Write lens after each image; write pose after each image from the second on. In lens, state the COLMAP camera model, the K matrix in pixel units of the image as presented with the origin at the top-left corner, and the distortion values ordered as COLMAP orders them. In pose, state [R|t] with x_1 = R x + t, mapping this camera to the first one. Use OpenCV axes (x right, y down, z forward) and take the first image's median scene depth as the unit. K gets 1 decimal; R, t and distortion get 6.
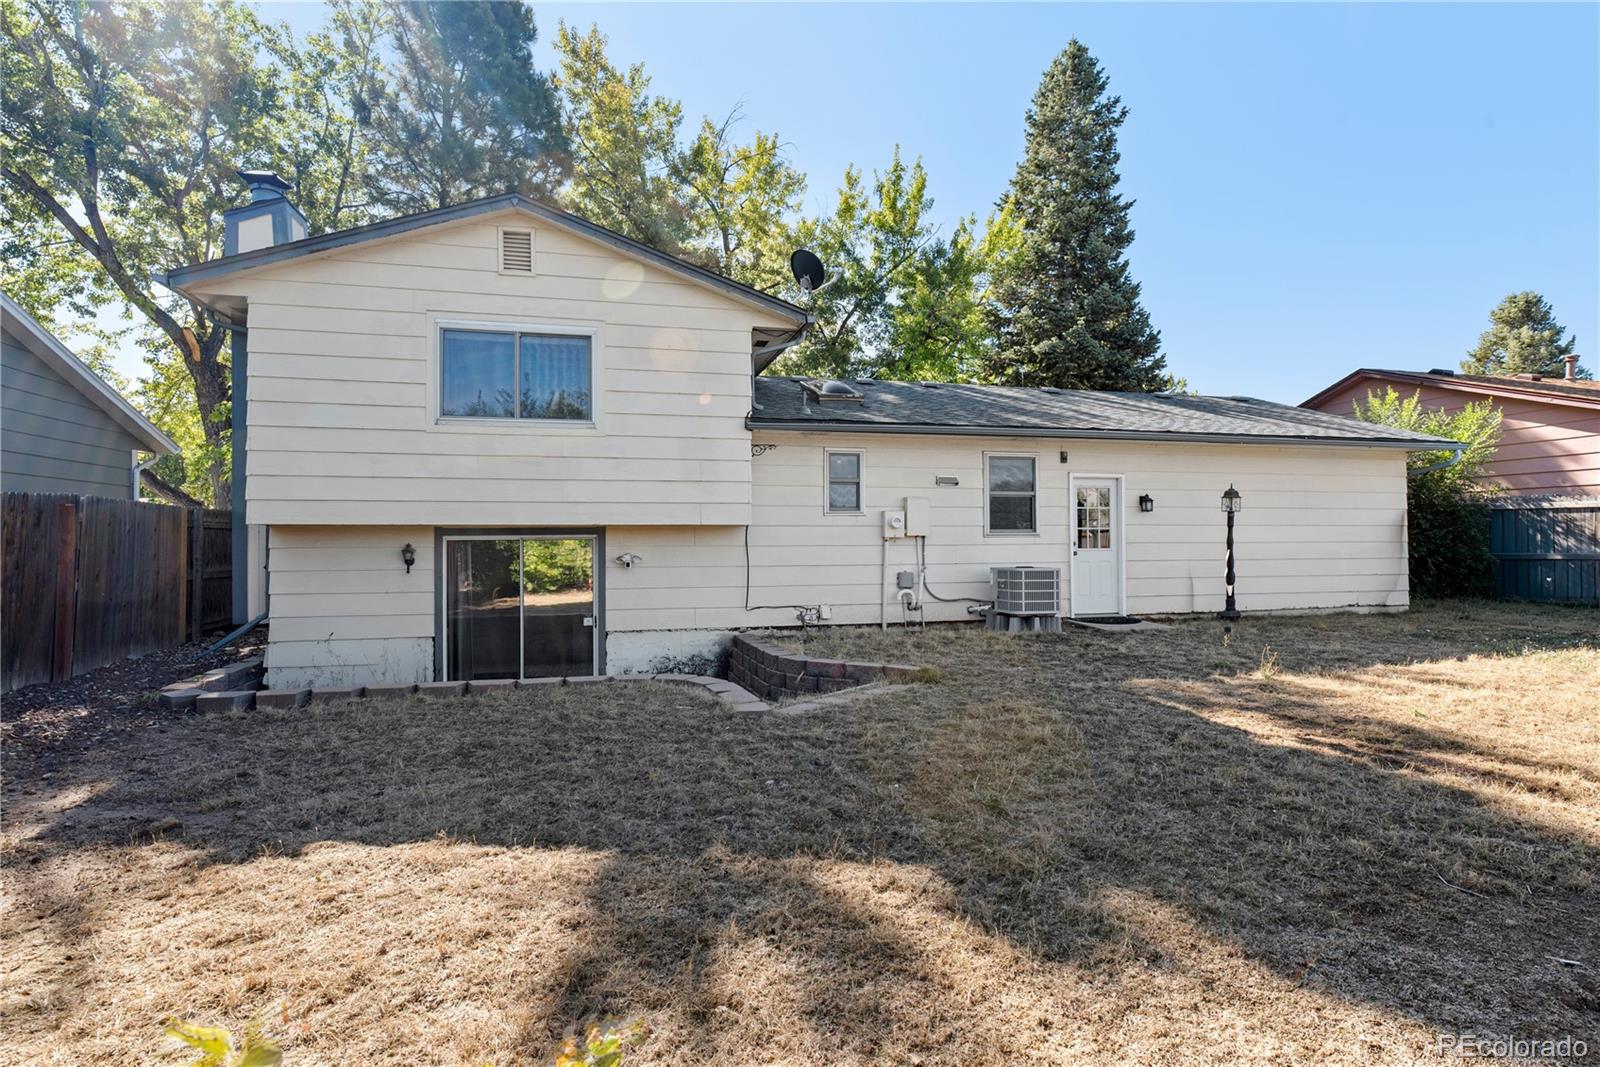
lens RADIAL K [[784.0, 0, 793.6], [0, 784.0, 518.7], [0, 0, 1]] dist [0.000403, 0.000026]
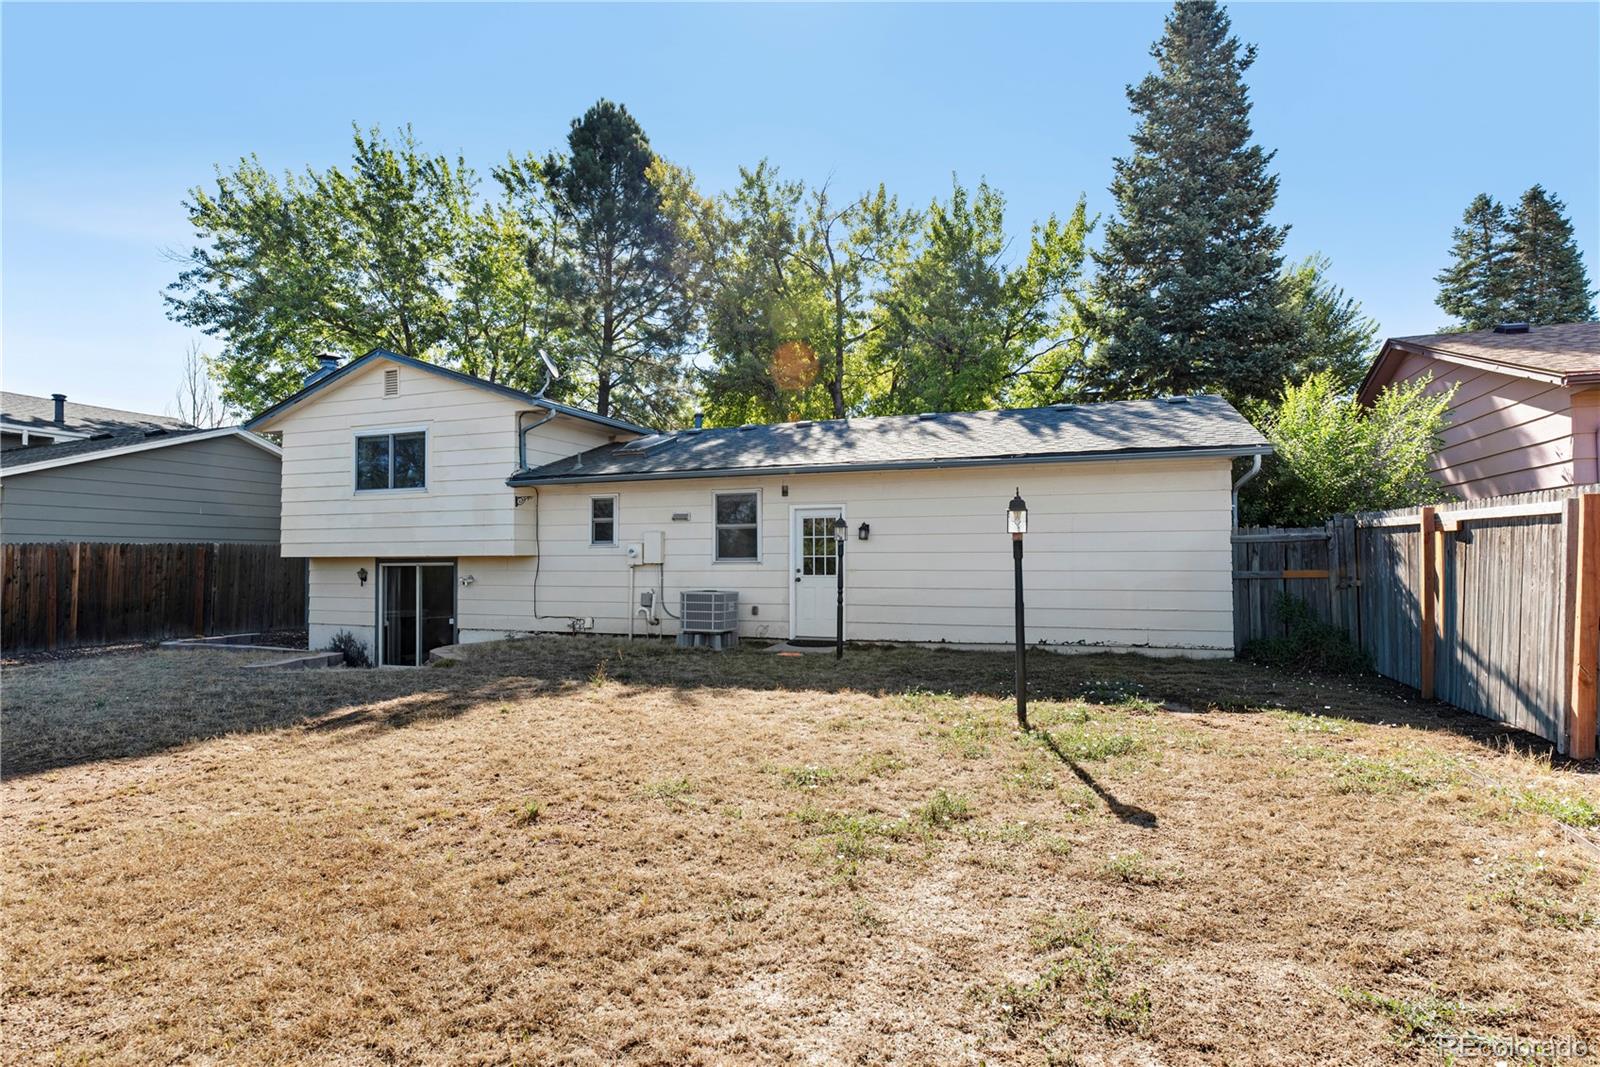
lens RADIAL K [[784.0, 0, 793.6], [0, 784.0, 518.7], [0, 0, 1]] dist [0.000403, 0.000026]
pose [[0.840285, -0.028208, -0.541411, 1.033411], [0.014668, 0.999463, -0.029308, -0.008665], [0.541947, 0.016686, 0.840247, 0.103156]]
